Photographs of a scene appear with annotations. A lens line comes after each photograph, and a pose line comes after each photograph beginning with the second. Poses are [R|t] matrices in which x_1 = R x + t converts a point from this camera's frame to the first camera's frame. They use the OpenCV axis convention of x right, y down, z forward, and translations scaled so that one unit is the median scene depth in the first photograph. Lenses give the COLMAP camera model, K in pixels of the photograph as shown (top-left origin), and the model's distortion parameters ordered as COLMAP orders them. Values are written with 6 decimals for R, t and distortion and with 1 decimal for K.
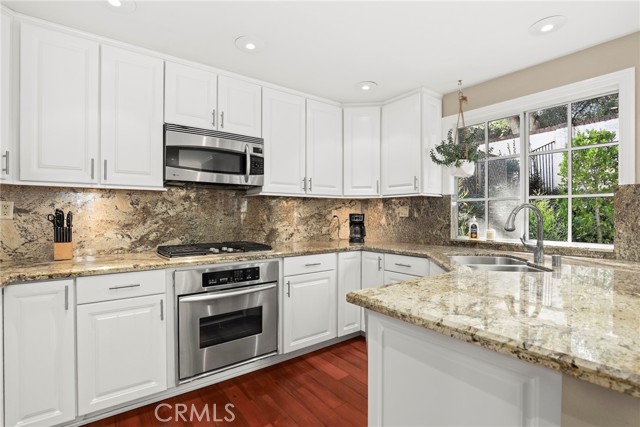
lens RADIAL K [[314.6, 0, 319.9], [0, 314.6, 214.5], [0, 0, 1]] dist [-0.018920, 0.000085]
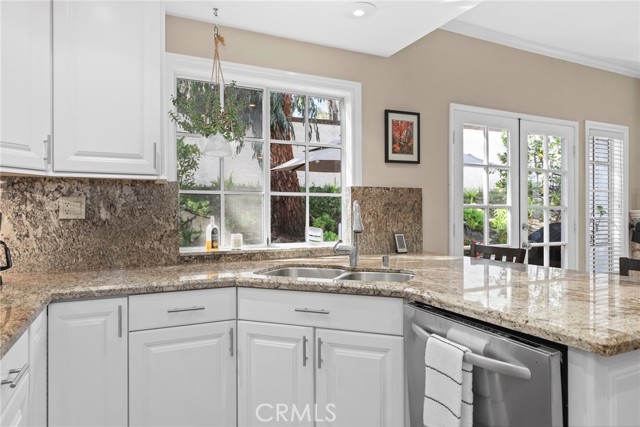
lens RADIAL K [[408.8, 0, 322.0], [0, 408.8, 215.2], [0, 0, 1]] dist [0.016769, -0.000441]
pose [[0.187999, -0.005968, 0.982151, -0.368101], [0.001616, 0.999982, 0.005767, -0.001430], [-0.982168, 0.000503, 0.188005, 0.640208]]
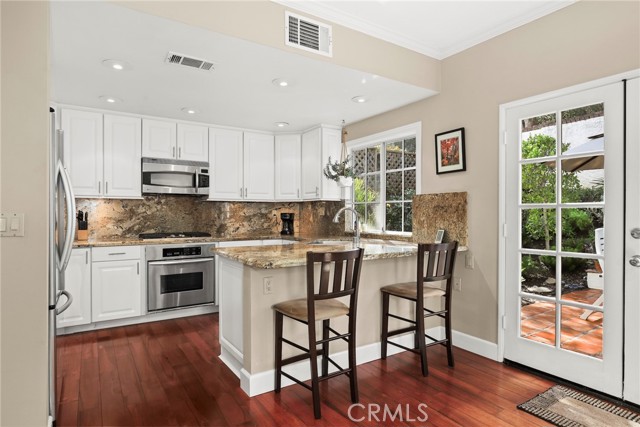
lens RADIAL K [[361.1, 0, 321.1], [0, 361.1, 214.4], [0, 0, 1]] dist [-0.000915, -0.000143]
pose [[0.997762, -0.000231, -0.066863, 0.470933], [0.000341, 0.999999, 0.001639, 0.001182], [0.066863, -0.001658, 0.997761, -0.684827]]
